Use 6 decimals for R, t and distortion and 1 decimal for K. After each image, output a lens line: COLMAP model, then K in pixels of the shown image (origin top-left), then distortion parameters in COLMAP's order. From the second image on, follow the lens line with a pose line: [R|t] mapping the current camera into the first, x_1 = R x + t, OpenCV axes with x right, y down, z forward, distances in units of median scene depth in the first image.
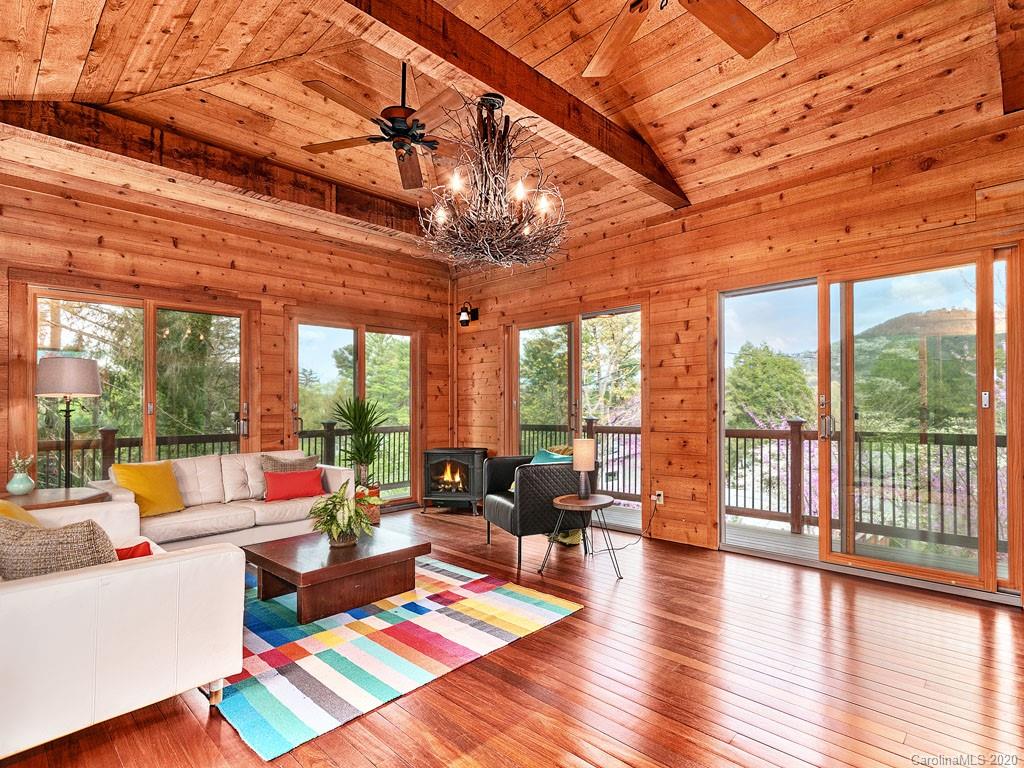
lens RADIAL K [[523.5, 0, 512.9], [0, 523.5, 415.9], [0, 0, 1]] dist [0.001094, 0.000149]
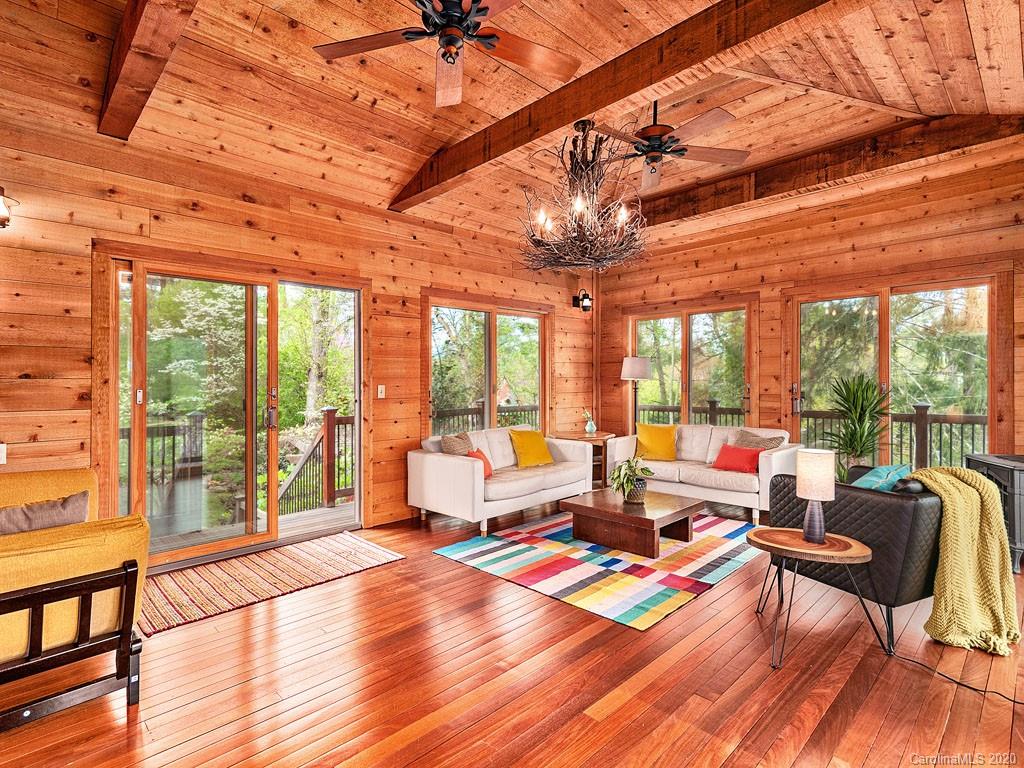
lens RADIAL K [[518.4, 0, 512.0], [0, 518.4, 384.0], [0, 0, 1]] dist [0.002154, 0.000278]
pose [[-0.030663, 0.014804, -0.999420, 0.735195], [-0.011569, 0.999818, 0.015165, -0.039785], [0.999463, 0.012027, -0.030487, 0.596774]]
